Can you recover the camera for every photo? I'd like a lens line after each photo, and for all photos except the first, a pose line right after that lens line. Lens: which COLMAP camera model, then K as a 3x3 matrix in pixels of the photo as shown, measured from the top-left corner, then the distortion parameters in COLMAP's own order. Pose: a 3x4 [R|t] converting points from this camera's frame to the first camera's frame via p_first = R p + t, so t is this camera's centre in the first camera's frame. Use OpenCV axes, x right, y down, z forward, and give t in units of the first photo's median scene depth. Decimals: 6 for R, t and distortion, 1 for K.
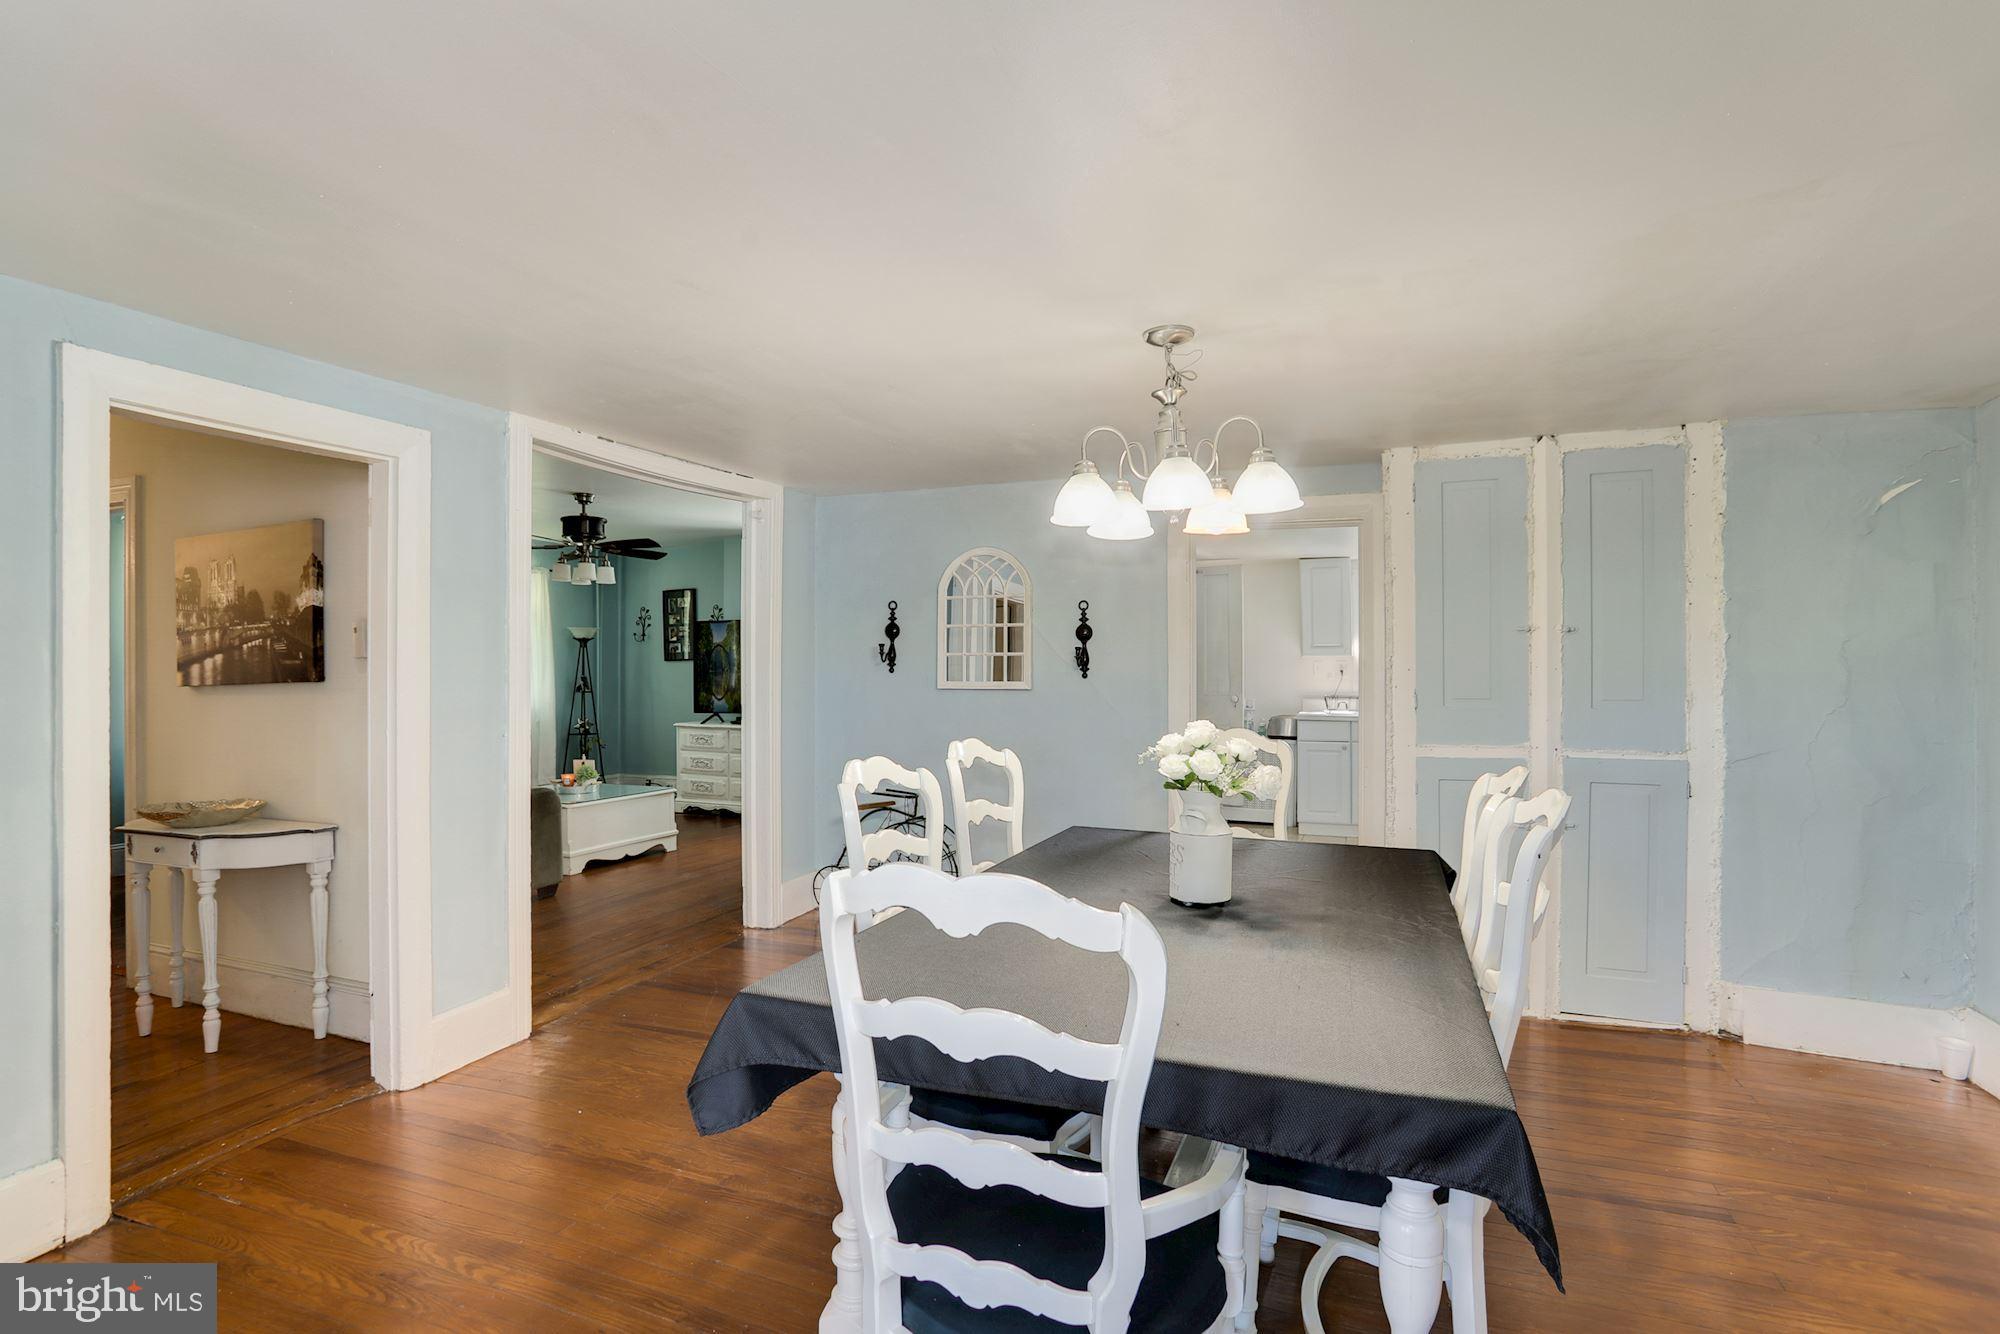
lens RADIAL K [[969.9, 0, 999.2], [0, 969.9, 672.3], [0, 0, 1]] dist [-0.036220, 0.001366]
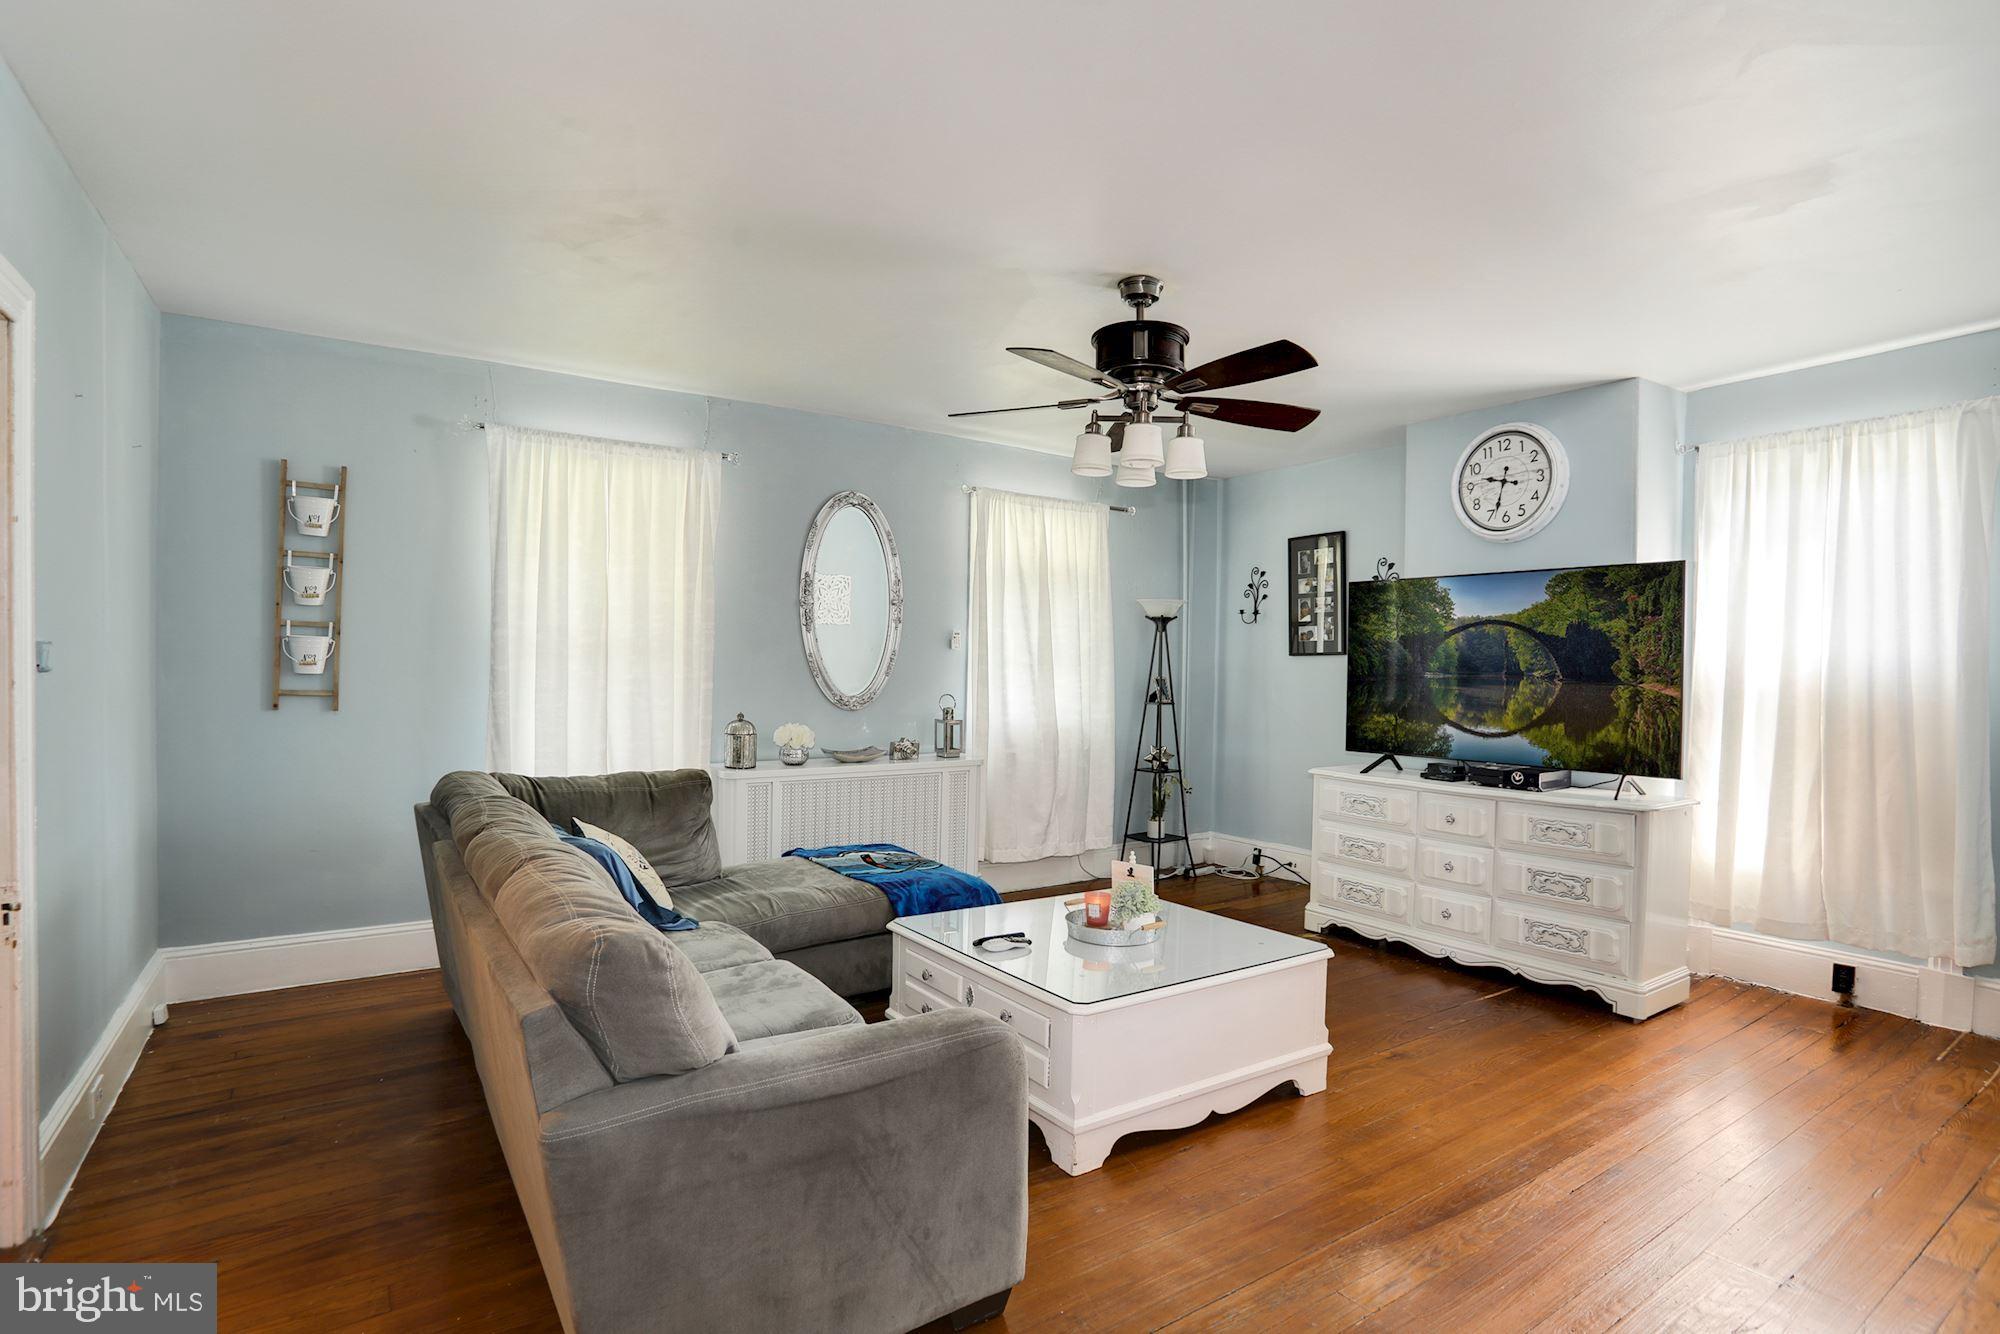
lens RADIAL K [[969.9, 0, 984.3], [0, 969.9, 680.7], [0, 0, 1]] dist [-0.036220, 0.001366]
pose [[0.815662, 0.024582, -0.578007, -0.251442], [-0.019031, 0.999696, 0.015660, -0.002513], [0.578216, -0.001773, 0.815882, 0.655552]]
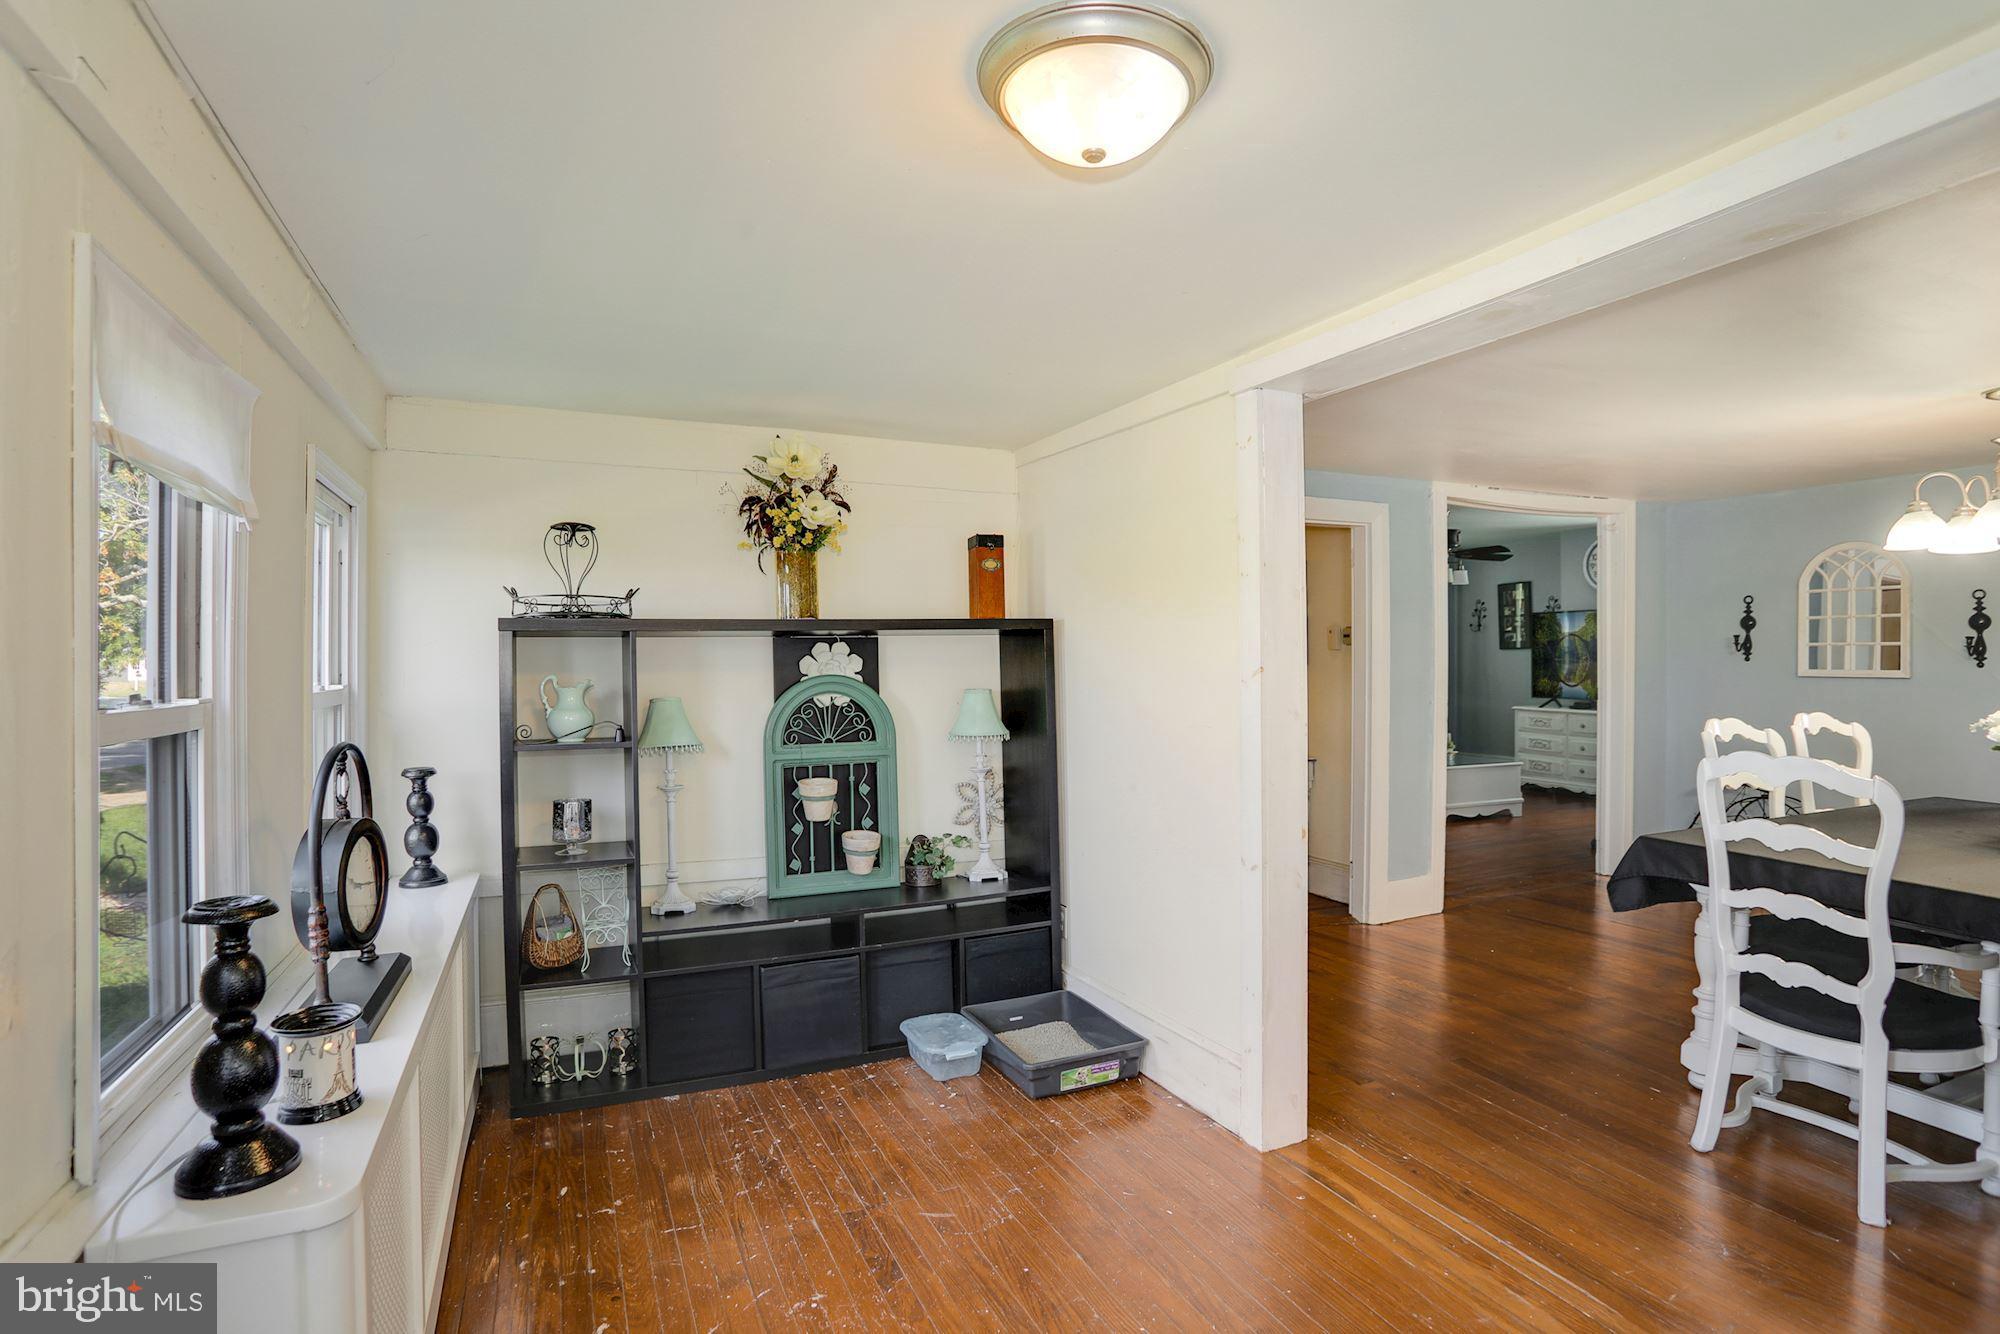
lens RADIAL K [[1006.3, 0, 1009.2], [0, 1006.3, 655.8], [0, 0, 1]] dist [-0.046382, 0.006792]
pose [[0.724741, 0.002737, -0.689016, 0.040166], [-0.005738, 0.999981, -0.002063, 0.001287], [0.688997, 0.005449, 0.724743, -0.312273]]
